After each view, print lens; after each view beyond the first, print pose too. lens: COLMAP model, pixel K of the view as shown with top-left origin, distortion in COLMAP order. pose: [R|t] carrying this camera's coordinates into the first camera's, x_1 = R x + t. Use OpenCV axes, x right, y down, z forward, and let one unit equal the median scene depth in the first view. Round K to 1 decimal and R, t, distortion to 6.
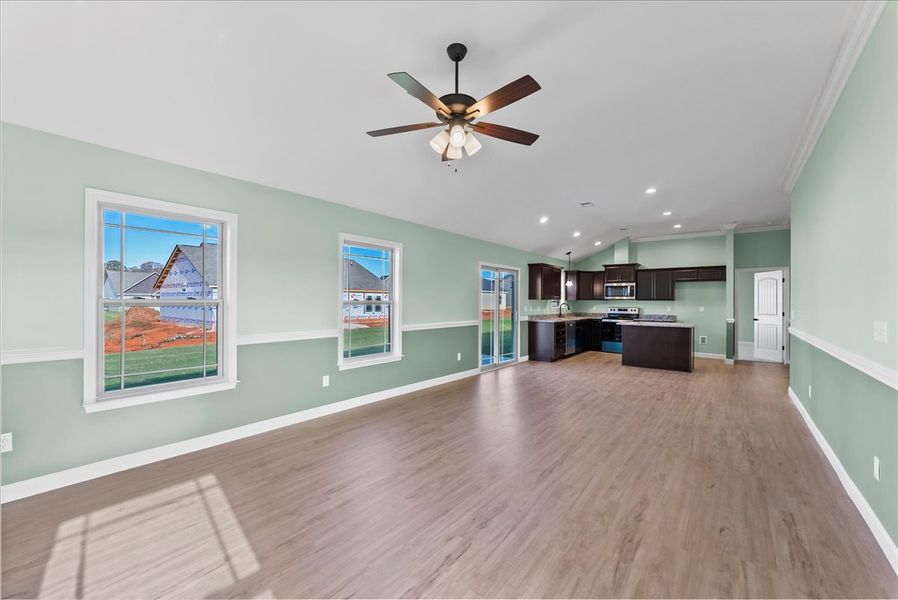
lens RADIAL K [[361.7, 0, 449.0], [0, 361.7, 300.0], [0, 0, 1]] dist [-0.001462, -0.000013]
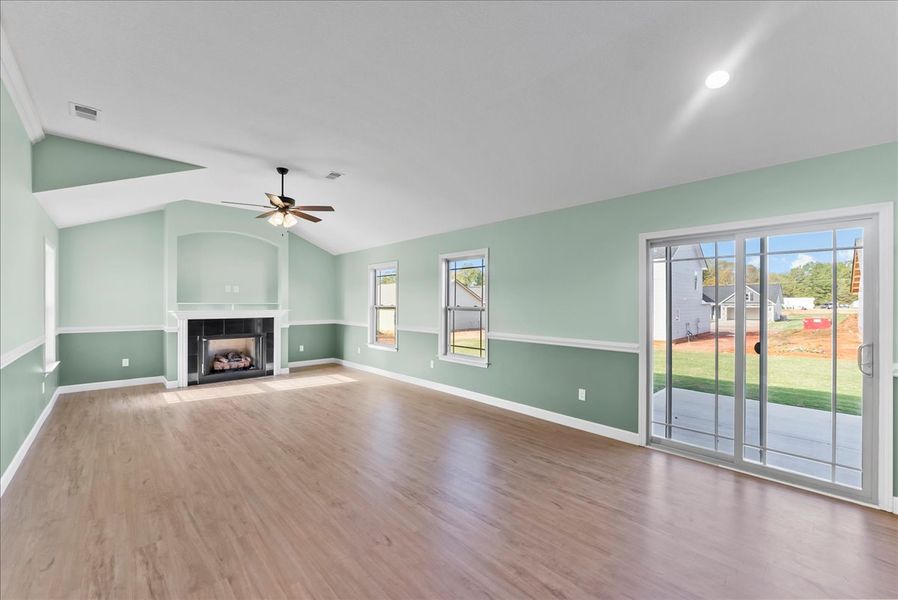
lens RADIAL K [[363.6, 0, 451.7], [0, 363.6, 300.8], [0, 0, 1]] dist [-0.006981, 0.000011]
pose [[-0.143819, -0.014001, -0.989505, 0.483857], [-0.003404, 0.999901, -0.013653, 0.000089], [0.989598, 0.001404, -0.143852, 0.597451]]
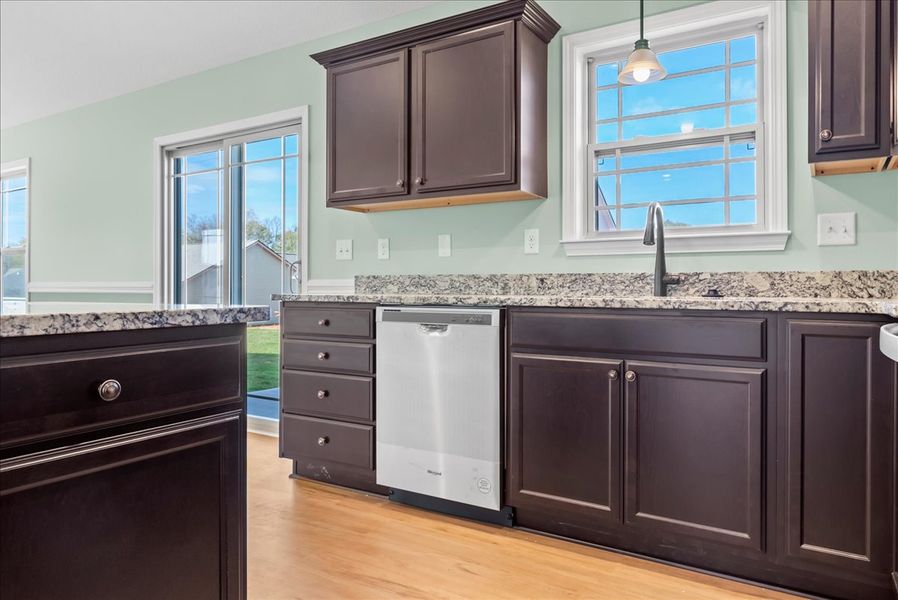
lens RADIAL K [[594.0, 0, 459.2], [0, 594.0, 287.0], [0, 0, 1]] dist [-0.003320, -0.002116]
pose [[0.124235, -0.005761, -0.992236, 0.589647], [0.001329, 0.999983, -0.005640, 0.048578], [0.992252, -0.000618, 0.124240, 0.932455]]
